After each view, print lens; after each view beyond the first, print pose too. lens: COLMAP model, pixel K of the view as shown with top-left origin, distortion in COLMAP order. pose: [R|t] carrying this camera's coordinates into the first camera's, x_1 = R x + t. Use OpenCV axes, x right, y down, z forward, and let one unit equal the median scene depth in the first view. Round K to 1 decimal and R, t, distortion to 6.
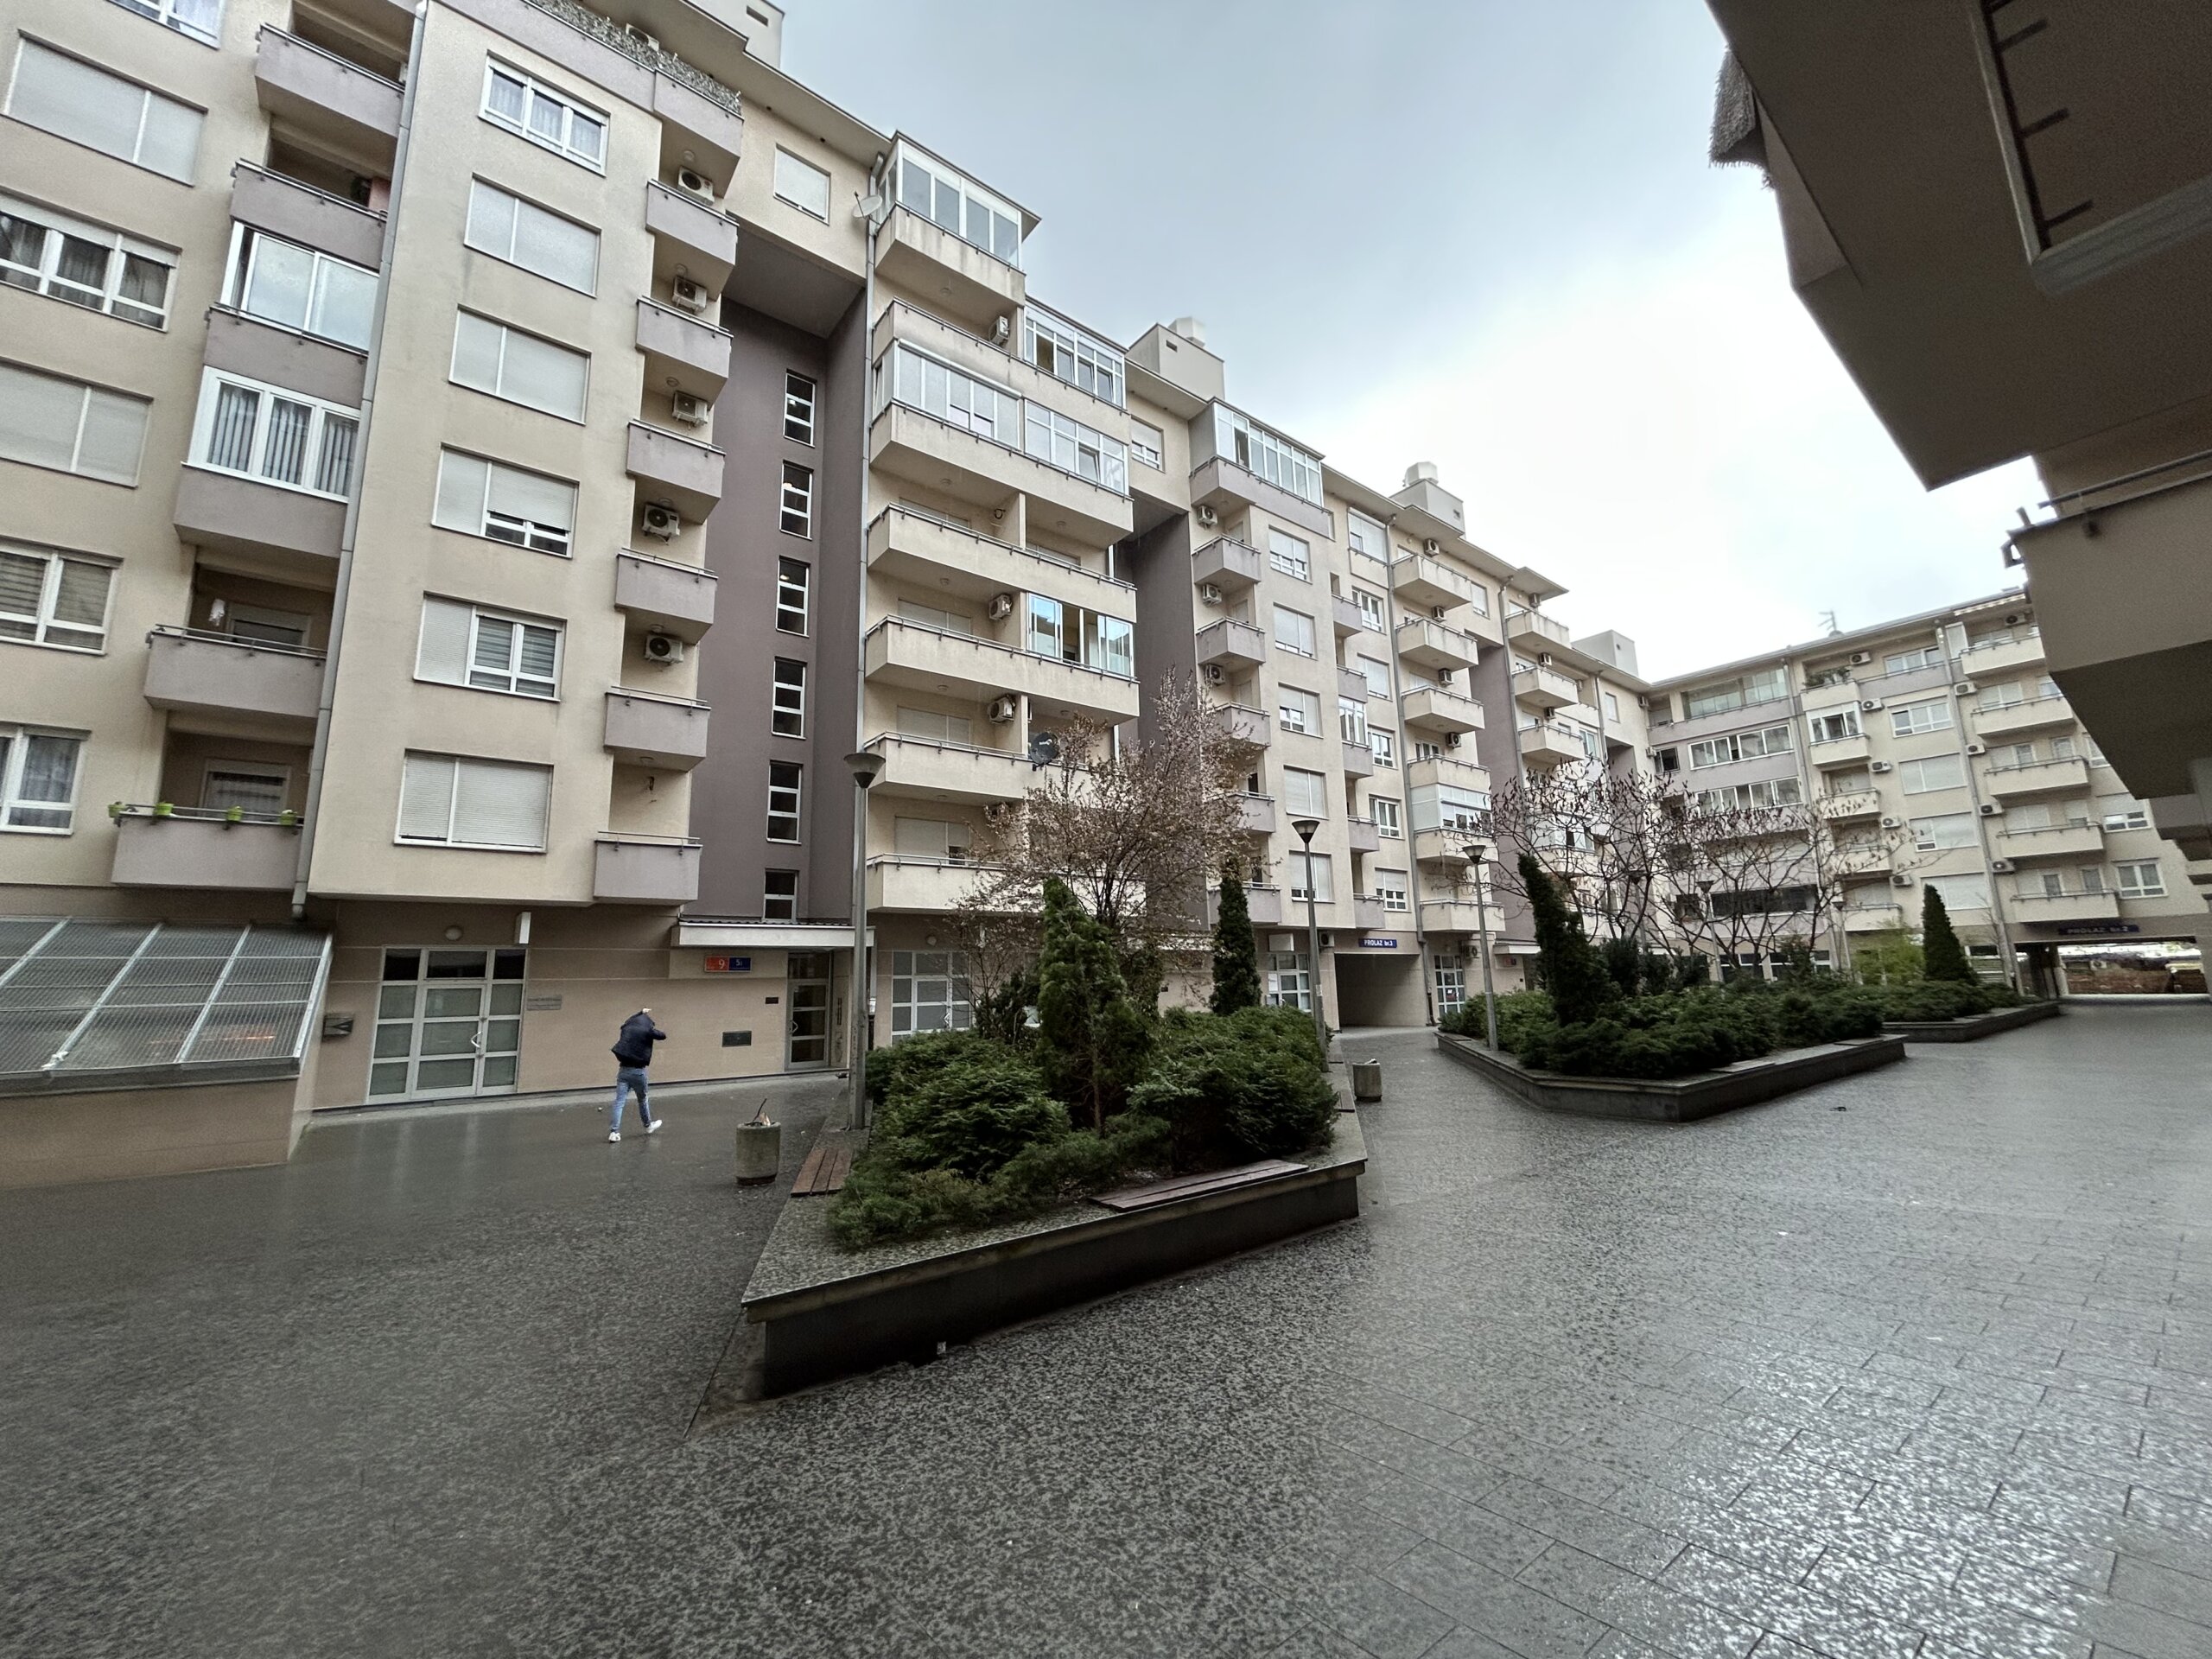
lens RADIAL K [[895.3, 0, 1101.7], [0, 895.3, 826.7], [0, 0, 1]] dist [-0.004405, 0.000579]
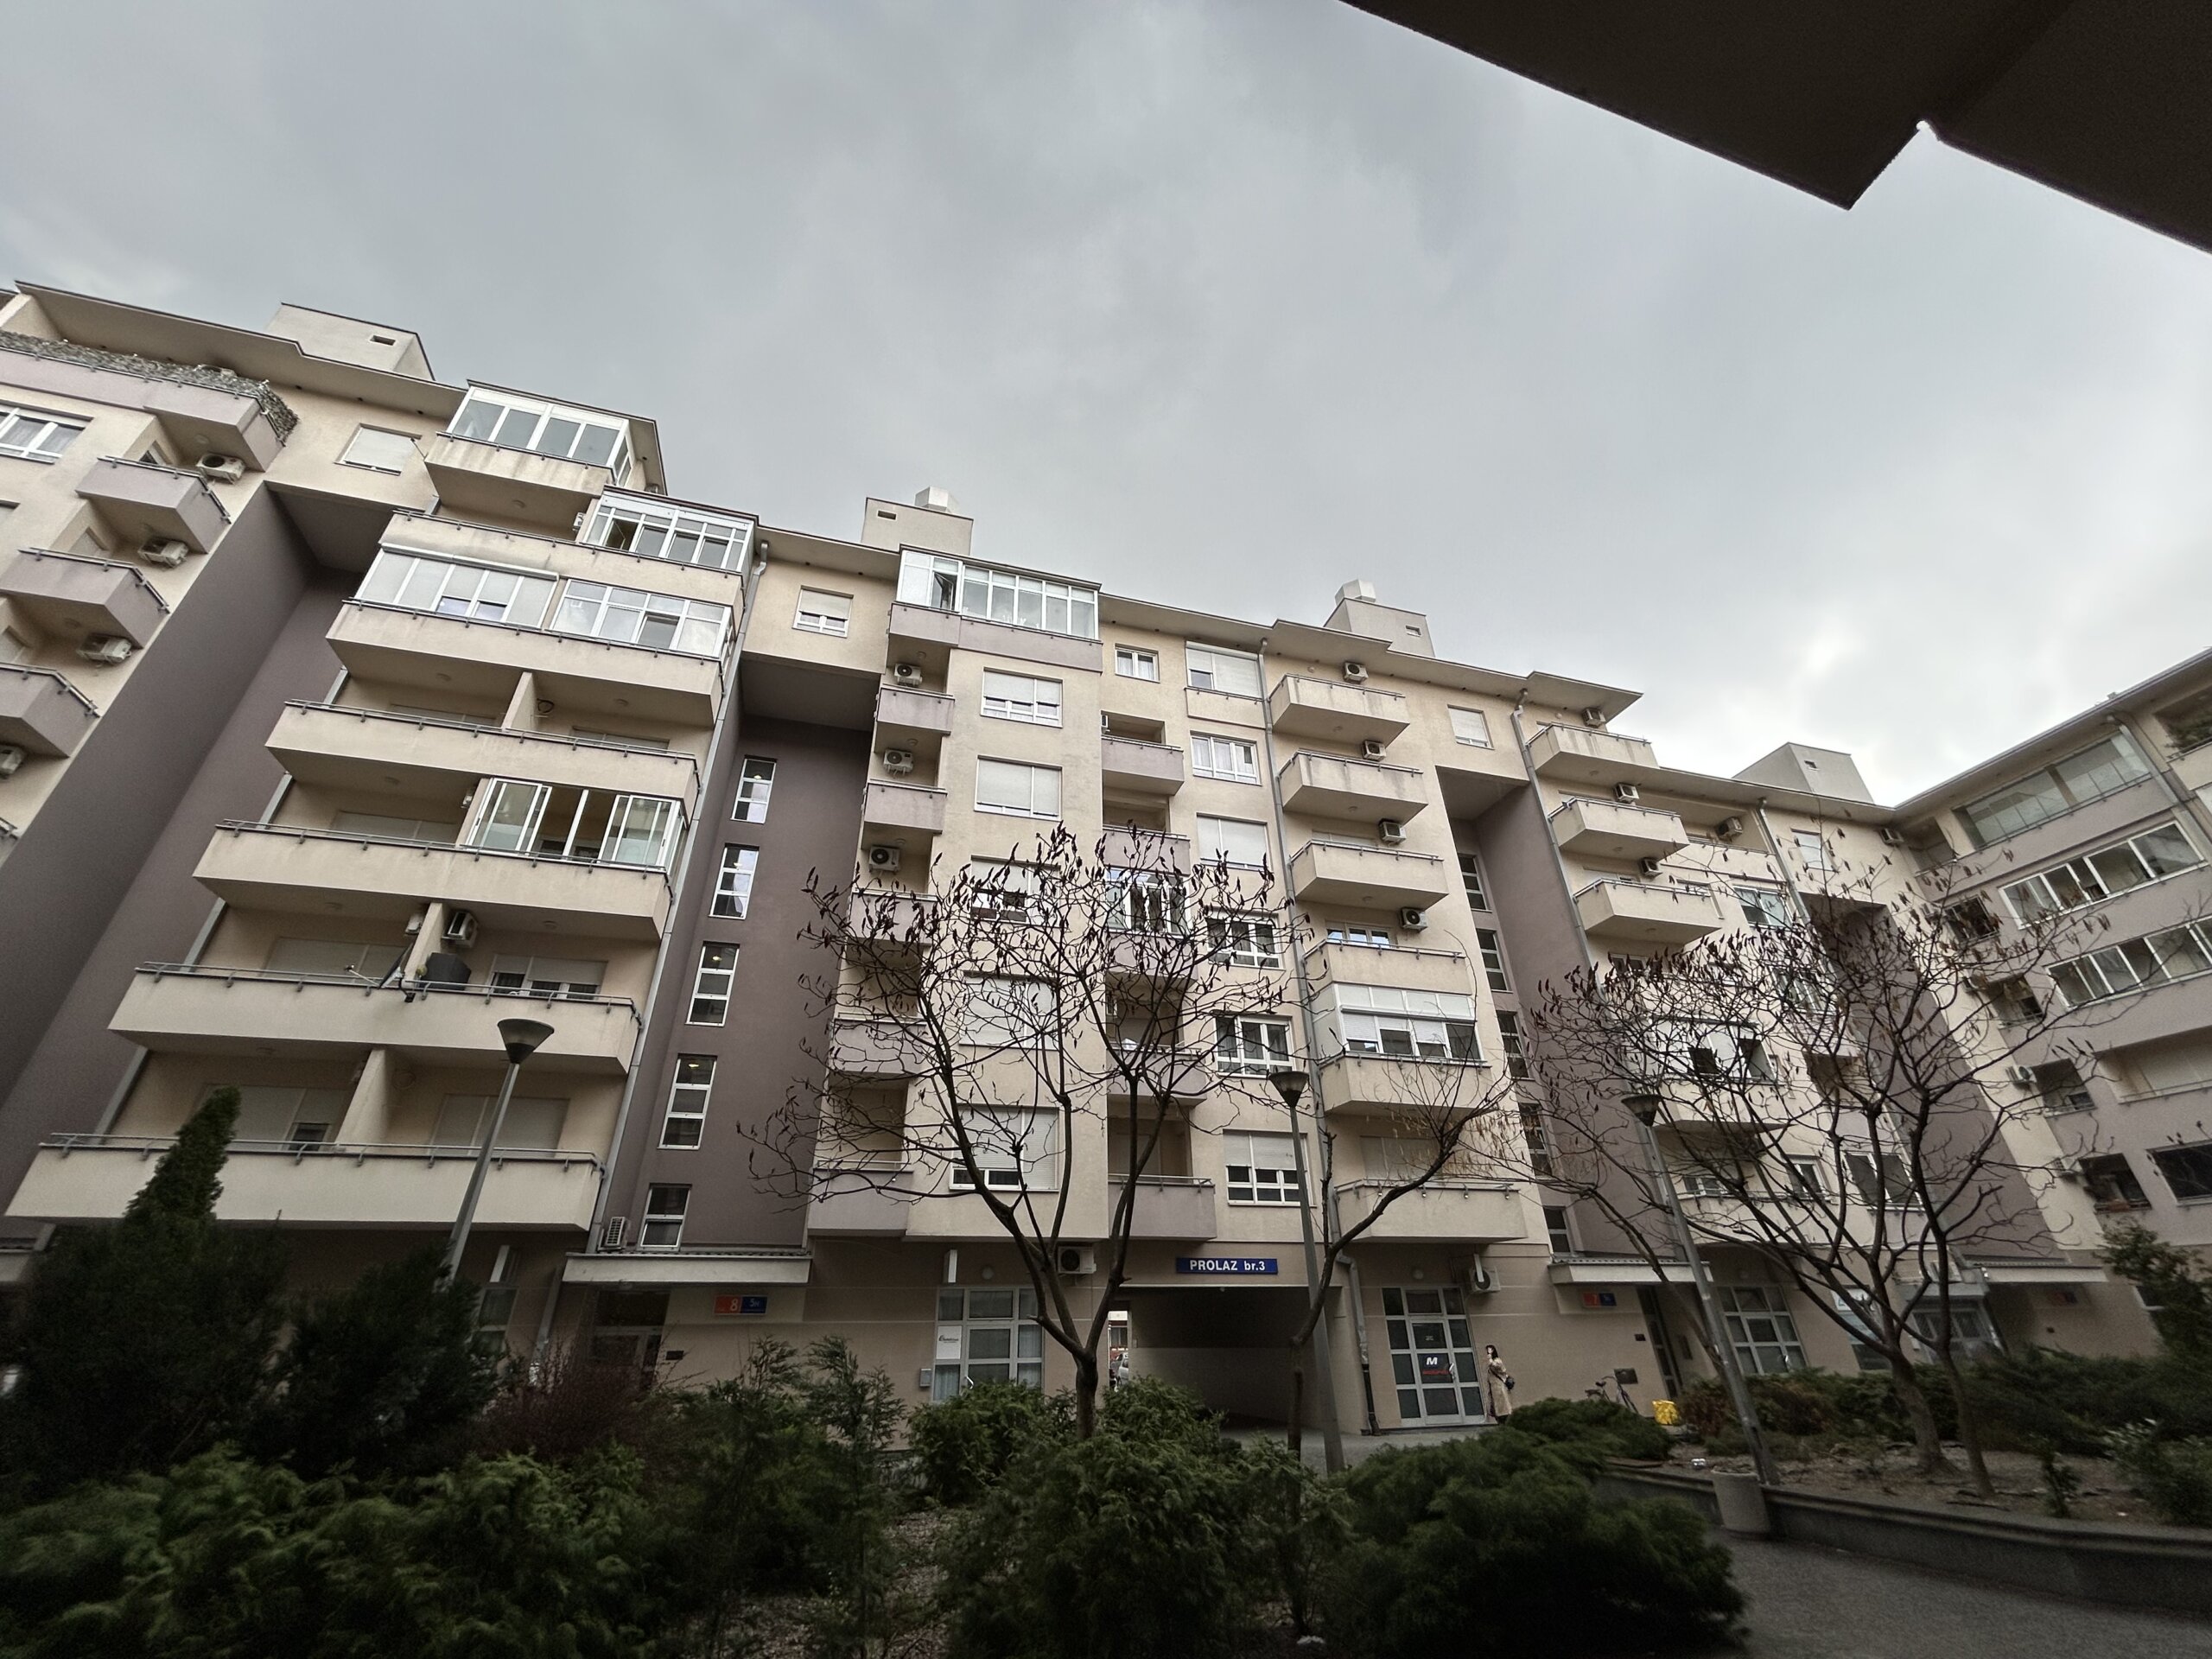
lens RADIAL K [[895.3, 0, 1105.0], [0, 895.3, 825.6], [0, 0, 1]] dist [-0.004405, 0.000579]
pose [[0.925292, -0.180459, -0.333571, 0.473654], [0.059209, 0.937491, -0.342935, 0.056013], [0.374606, 0.297564, 0.878138, 0.370138]]
